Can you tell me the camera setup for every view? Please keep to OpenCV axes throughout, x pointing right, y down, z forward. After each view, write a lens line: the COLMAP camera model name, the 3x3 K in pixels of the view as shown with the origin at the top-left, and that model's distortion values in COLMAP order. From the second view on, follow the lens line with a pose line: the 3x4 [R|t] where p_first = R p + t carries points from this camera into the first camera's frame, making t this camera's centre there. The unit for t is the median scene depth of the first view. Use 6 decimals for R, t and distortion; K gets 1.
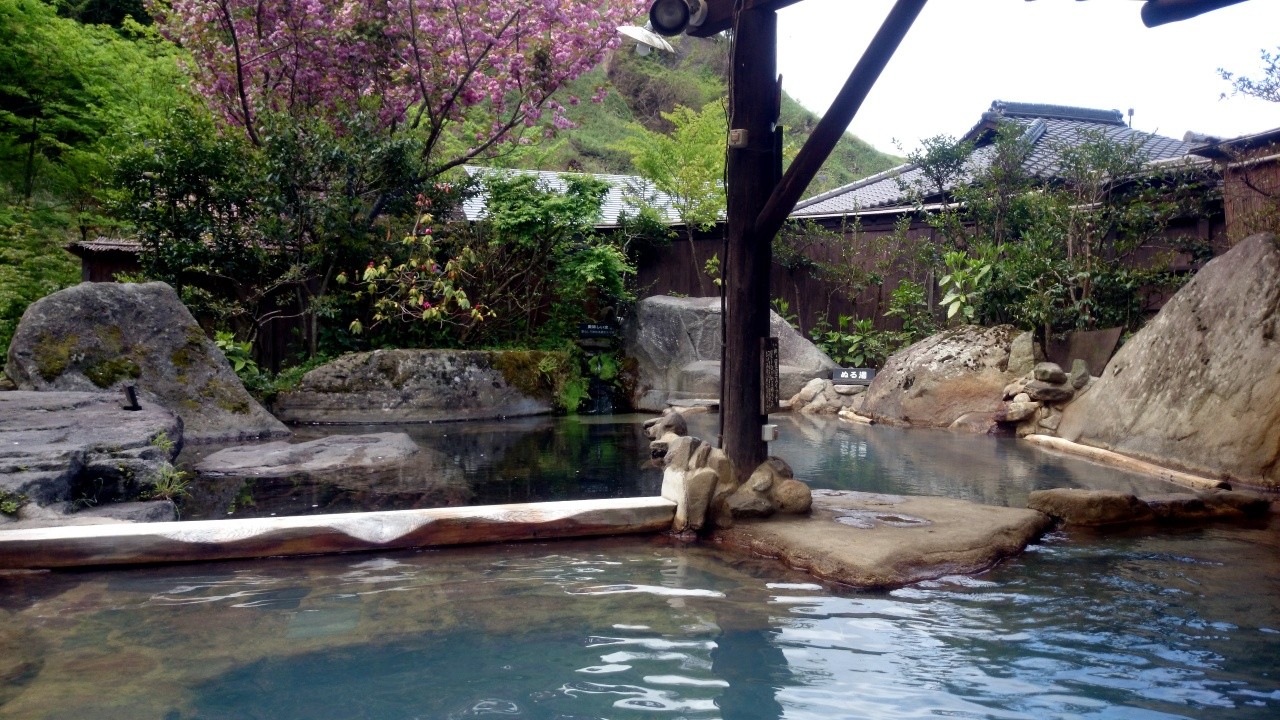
lens RADIAL K [[1017.0, 0, 655.3], [0, 1017.0, 357.0], [0, 0, 1]] dist [0.137297, -0.229852]
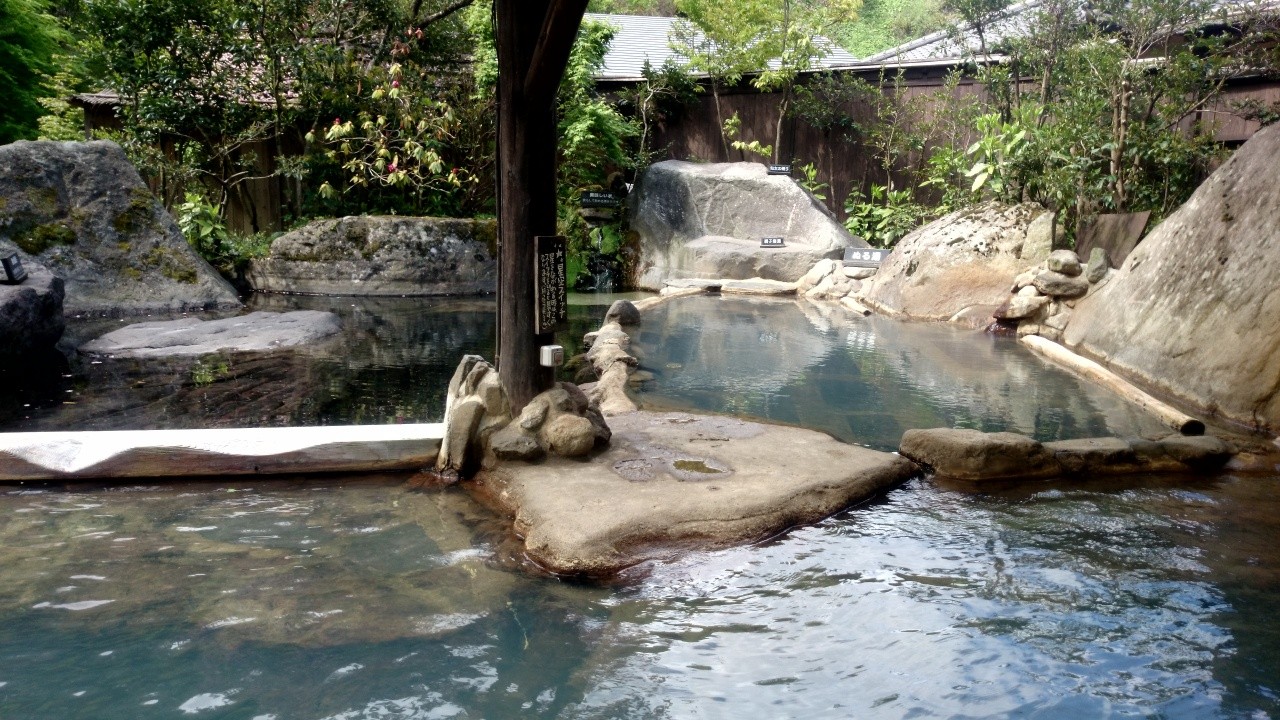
lens RADIAL K [[1017.0, 0, 653.4], [0, 1017.0, 369.2], [0, 0, 1]] dist [0.137297, -0.229852]
pose [[0.991991, 0.037229, -0.120700, 0.131626], [-0.018666, 0.988293, 0.151422, -0.017761], [0.124924, -0.147956, 0.981072, 0.097470]]
